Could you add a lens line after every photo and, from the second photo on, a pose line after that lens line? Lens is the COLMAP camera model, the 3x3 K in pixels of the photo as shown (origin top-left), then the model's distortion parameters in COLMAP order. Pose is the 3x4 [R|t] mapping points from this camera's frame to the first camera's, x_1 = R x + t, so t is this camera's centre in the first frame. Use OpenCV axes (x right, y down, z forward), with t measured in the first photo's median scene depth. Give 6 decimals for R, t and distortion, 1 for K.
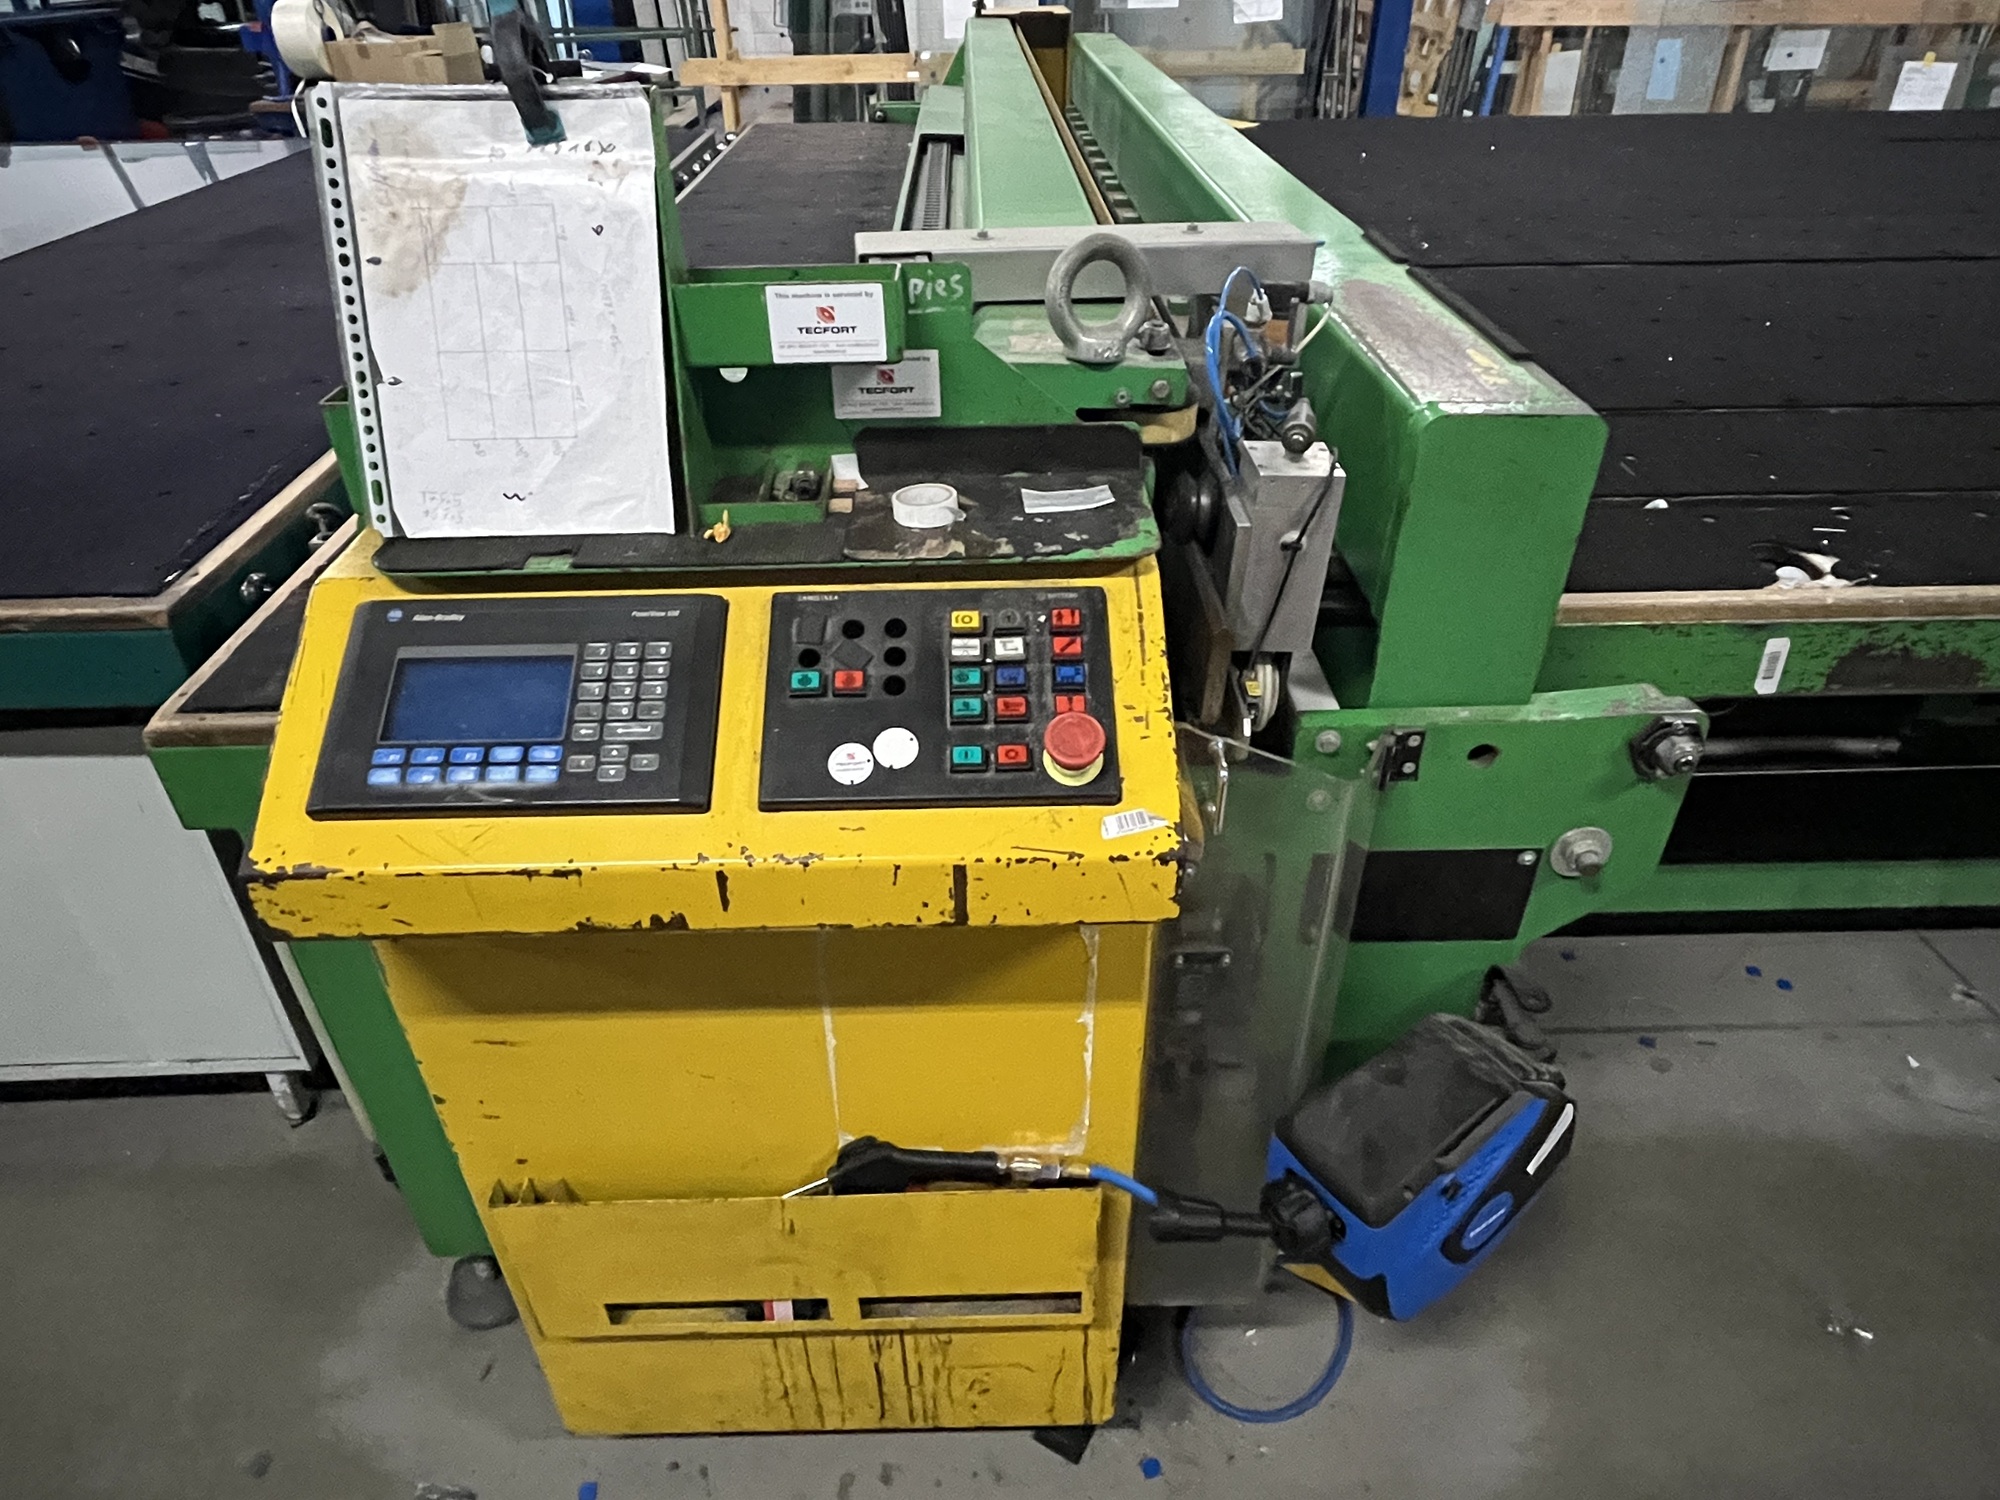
lens RADIAL K [[1224.0, 0, 985.7], [0, 1224.0, 742.6], [0, 0, 1]] dist [-0.003868, 0.000279]
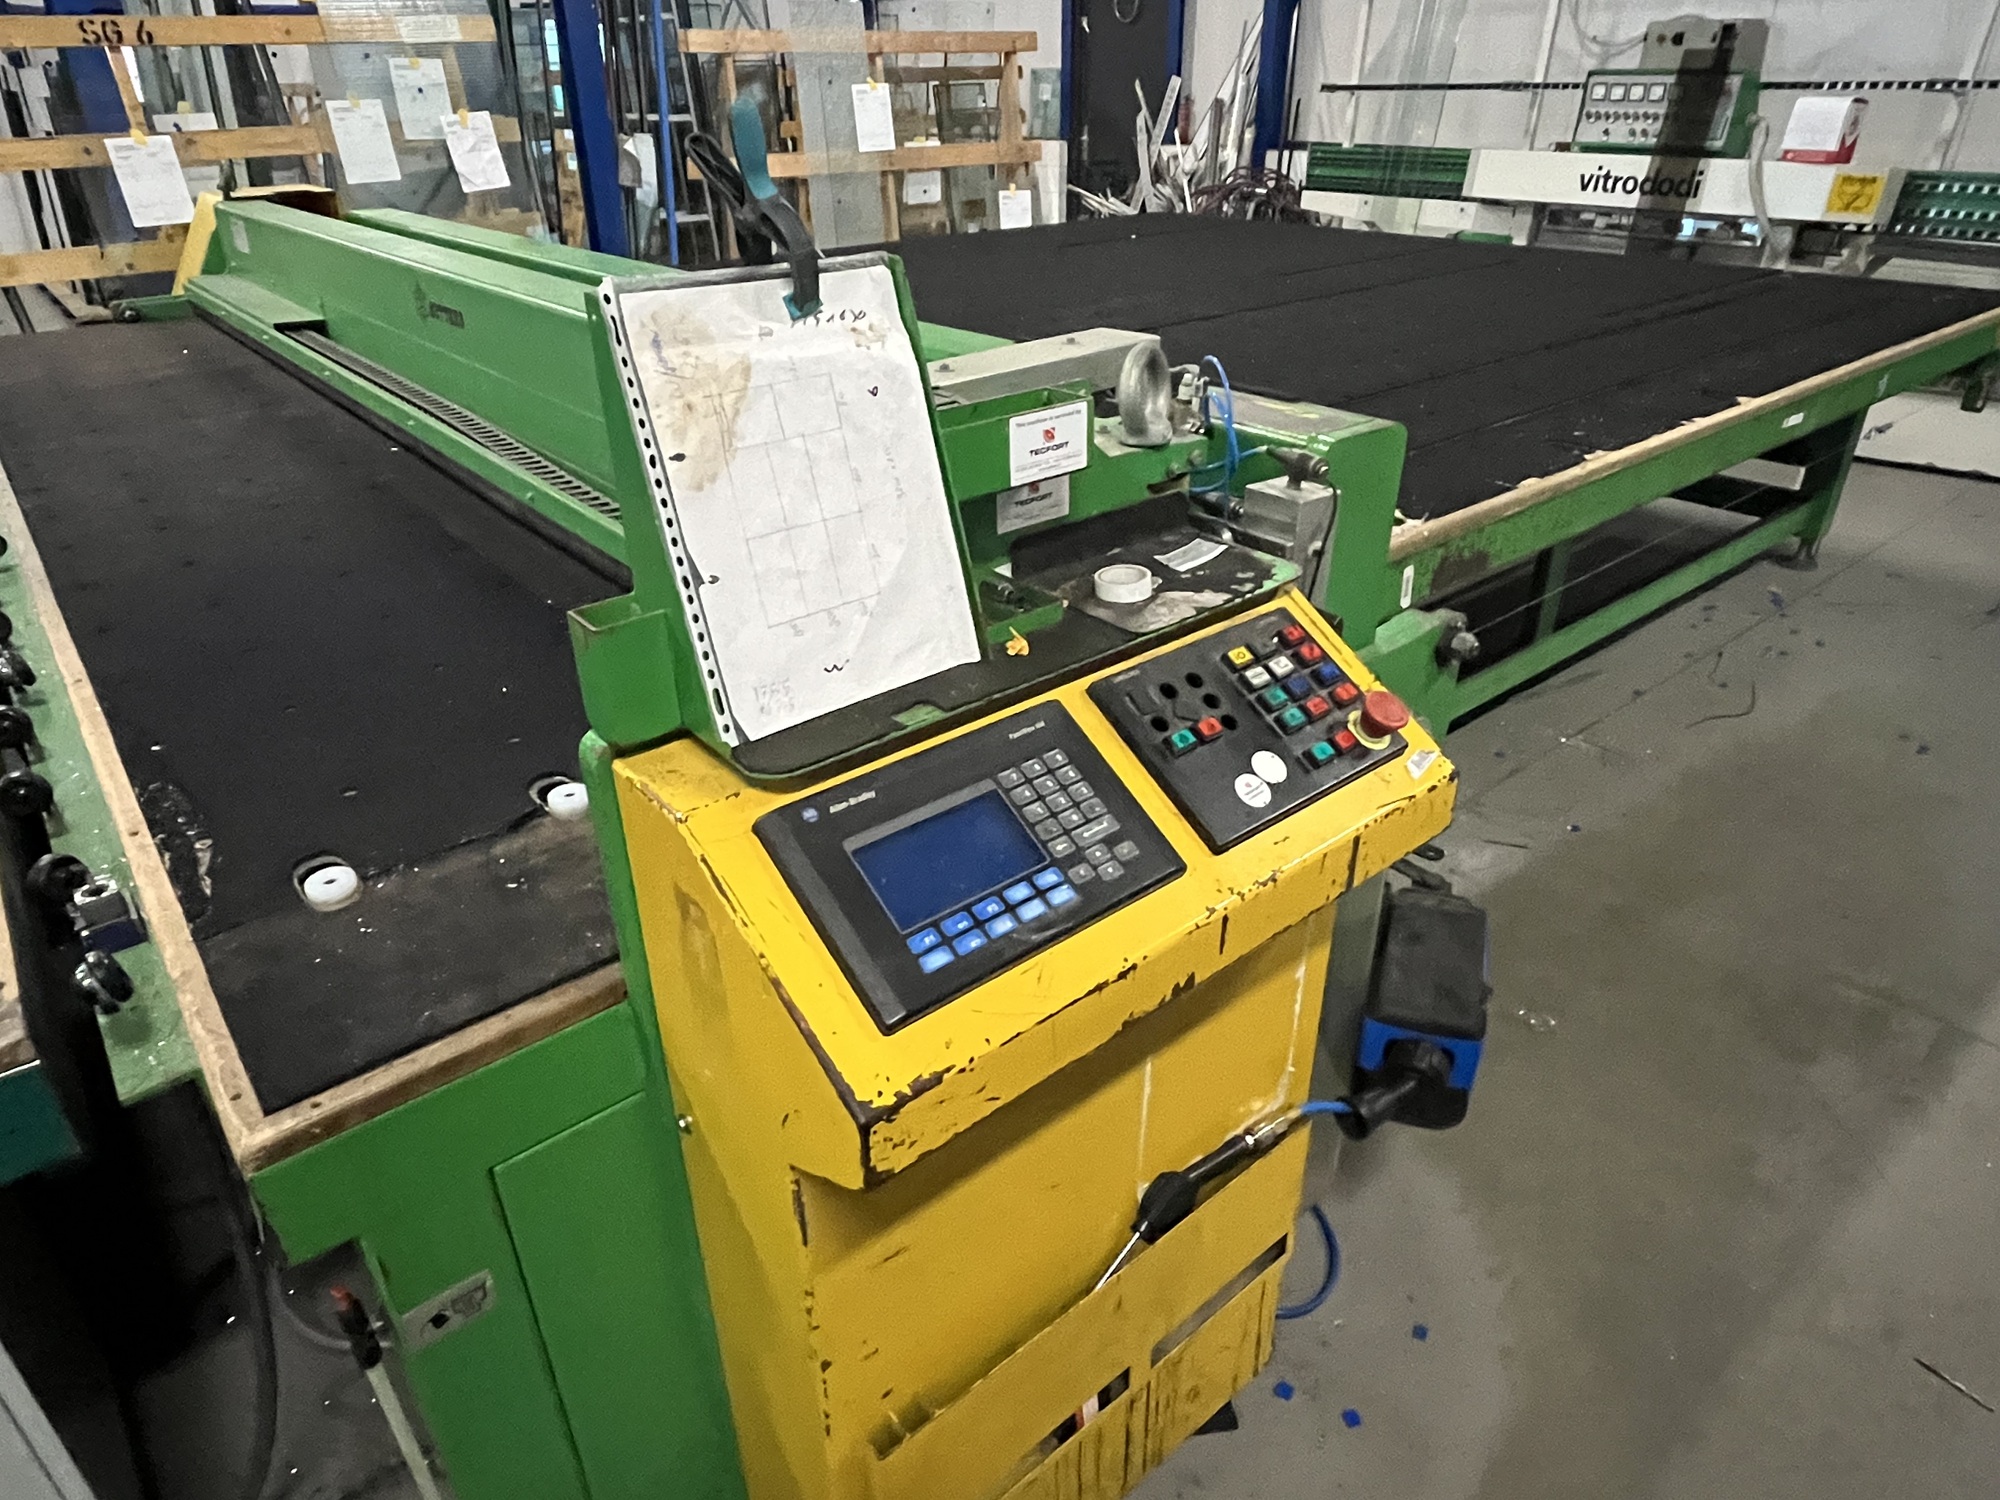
lens RADIAL K [[1224.0, 0, 985.7], [0, 1224.0, 742.6], [0, 0, 1]] dist [-0.003868, 0.000279]
pose [[0.781470, -0.298643, 0.547830, -0.794079], [0.353491, 0.935421, 0.005686, -0.103556], [-0.514149, 0.189209, 0.836571, 0.133341]]
